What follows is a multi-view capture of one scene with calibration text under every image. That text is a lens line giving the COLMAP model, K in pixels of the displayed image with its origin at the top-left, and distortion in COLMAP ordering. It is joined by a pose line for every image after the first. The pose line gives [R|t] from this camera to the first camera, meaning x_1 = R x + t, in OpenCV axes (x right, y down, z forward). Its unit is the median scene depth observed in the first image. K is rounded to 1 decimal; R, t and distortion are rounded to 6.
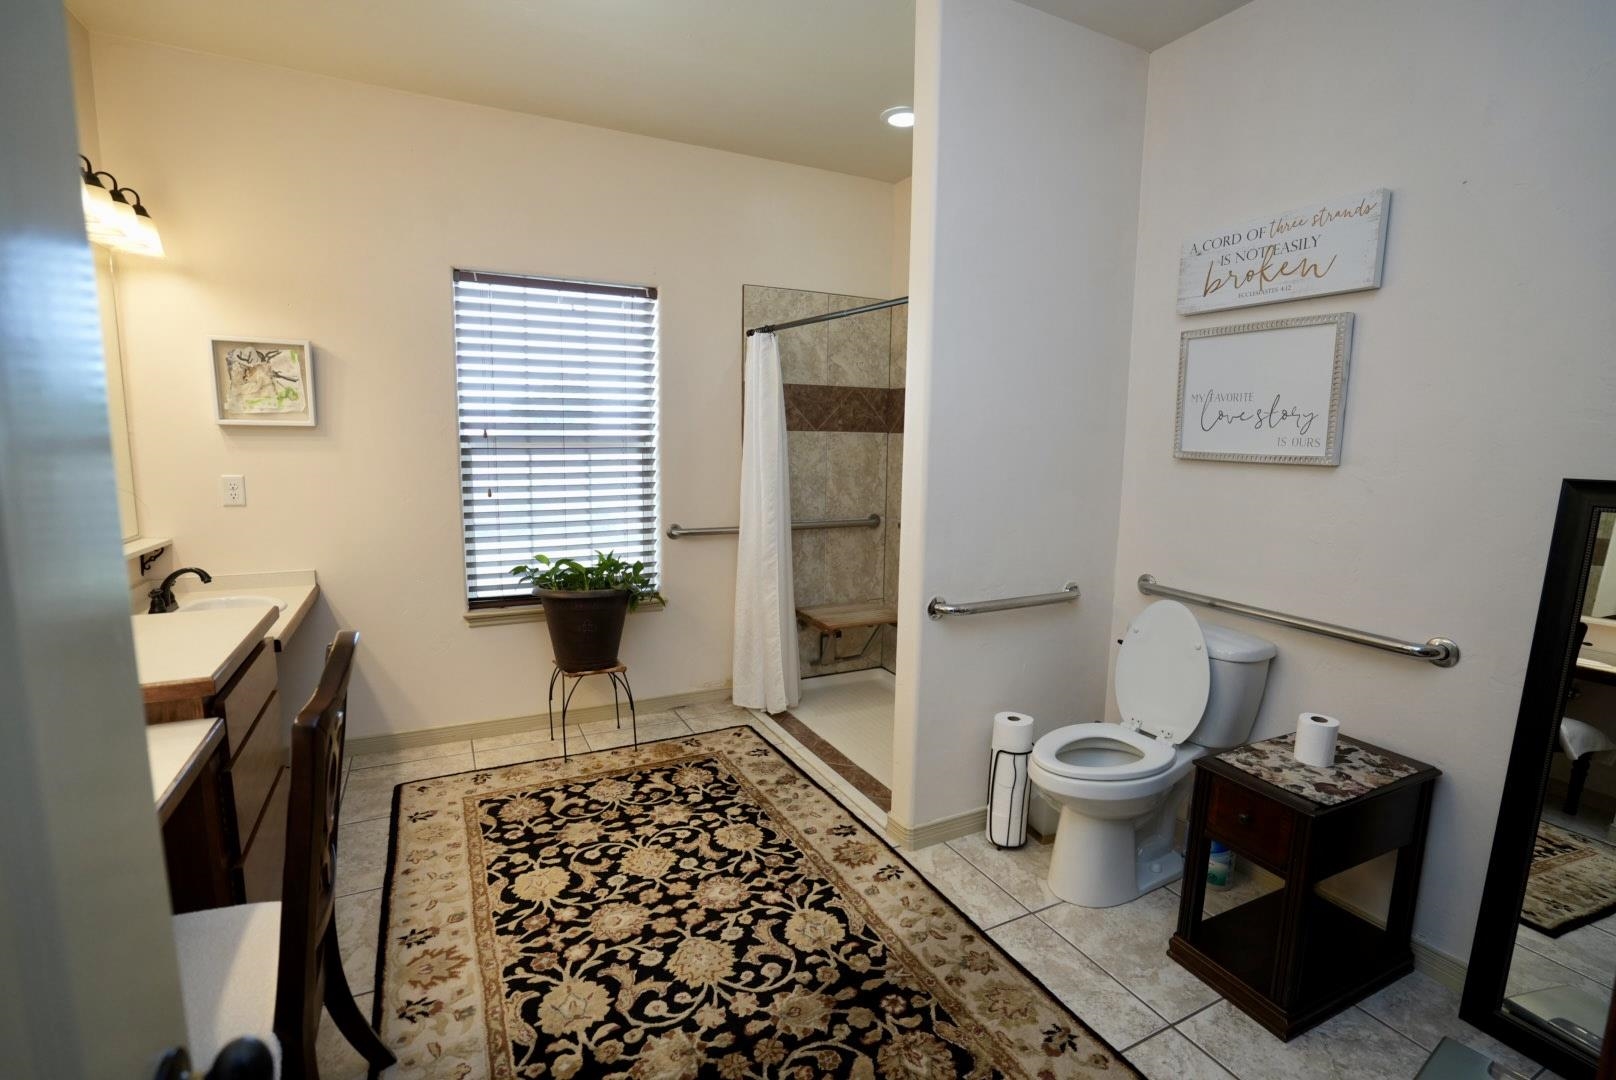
lens RADIAL K [[735.7, 0, 804.1], [0, 735.7, 542.9], [0, 0, 1]] dist [-0.043607, 0.010025]
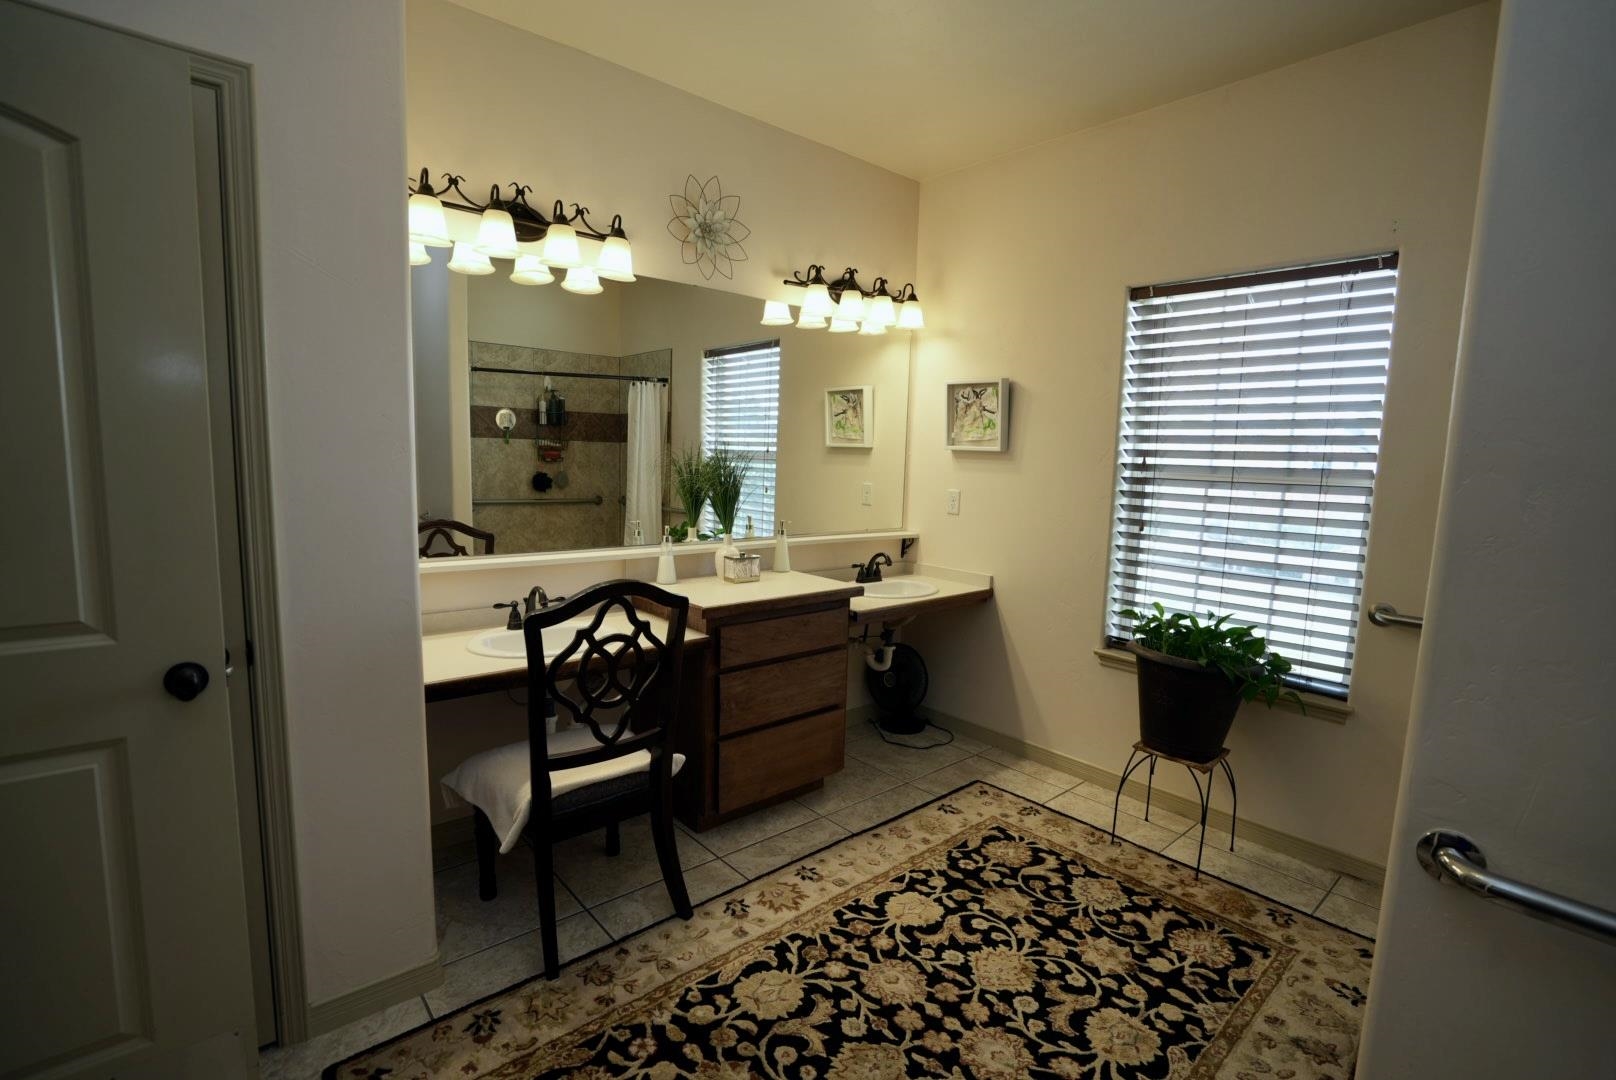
lens RADIAL K [[735.7, 0, 806.8], [0, 735.7, 536.2], [0, 0, 1]] dist [-0.043607, 0.010025]
pose [[0.252485, 0.097349, -0.962691, 0.431483], [-0.161954, 0.985142, 0.057144, -0.050336], [0.953951, 0.141484, 0.264500, 0.465666]]
